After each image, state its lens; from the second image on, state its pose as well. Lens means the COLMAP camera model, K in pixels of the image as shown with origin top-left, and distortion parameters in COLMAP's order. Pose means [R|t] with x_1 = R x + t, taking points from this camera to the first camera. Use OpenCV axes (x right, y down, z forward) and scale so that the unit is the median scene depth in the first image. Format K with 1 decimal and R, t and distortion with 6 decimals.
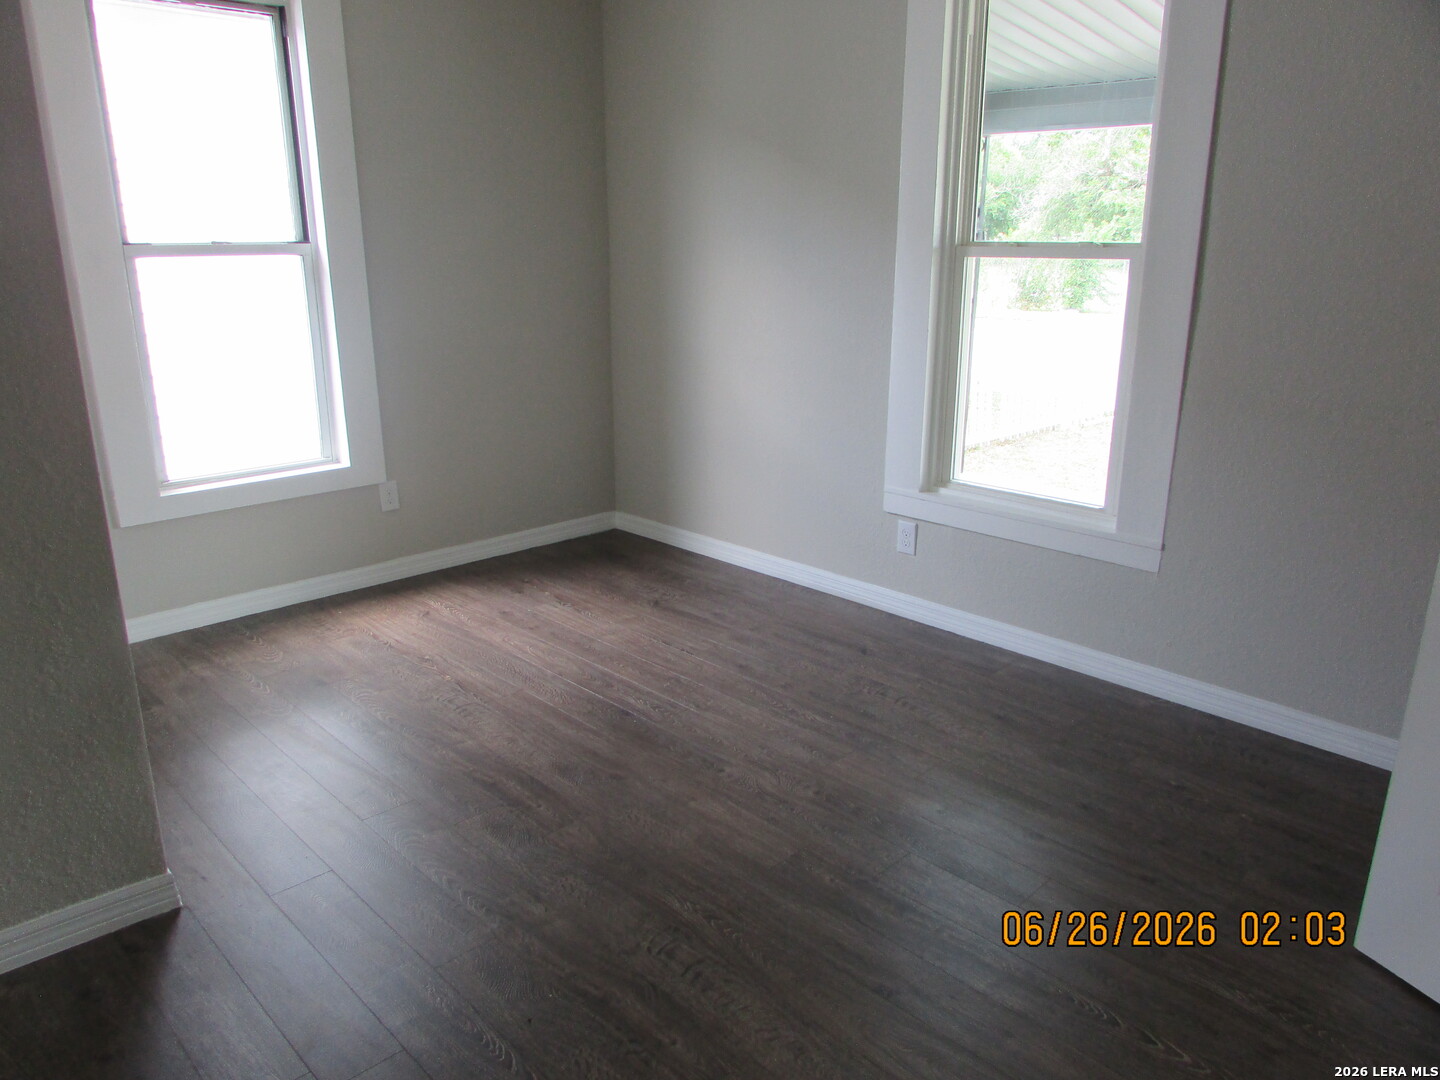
lens RADIAL K [[1027.2, 0, 727.4], [0, 1027.2, 536.5], [0, 0, 1]] dist [-0.035990, 0.019768]
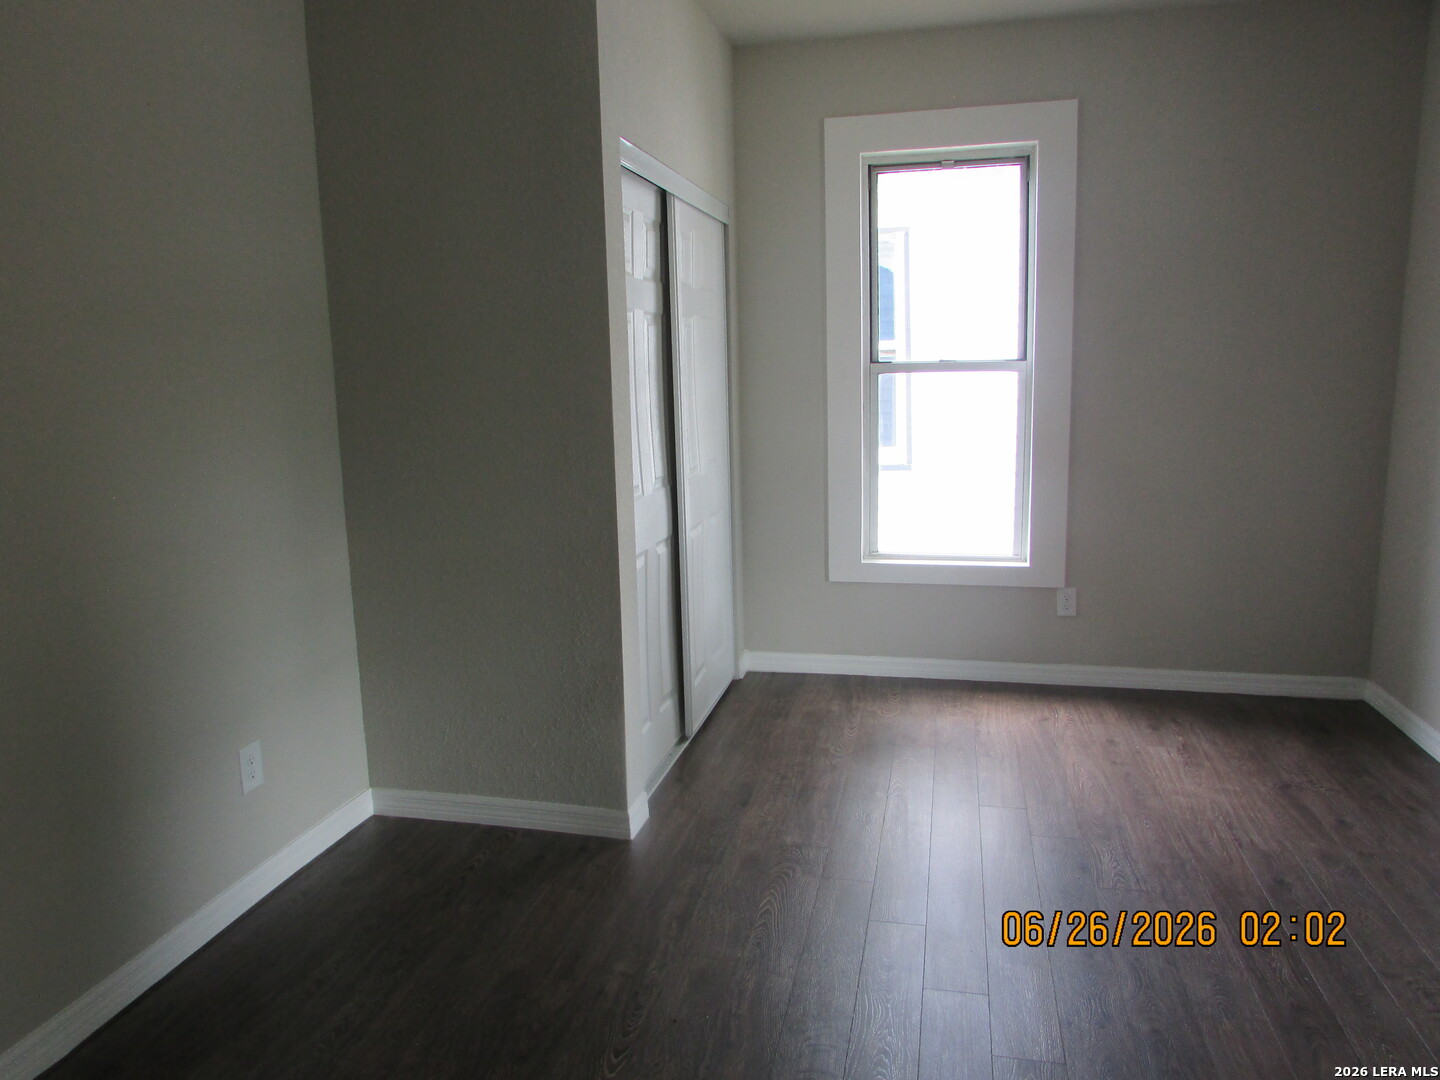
lens RADIAL K [[1027.2, 0, 717.2], [0, 1027.2, 545.3], [0, 0, 1]] dist [-0.035990, 0.019768]
pose [[0.540122, 0.137043, -0.830354, 0.341414], [-0.216756, 0.976019, 0.020091, -0.042264], [0.813195, 0.169132, 0.556874, 0.144502]]
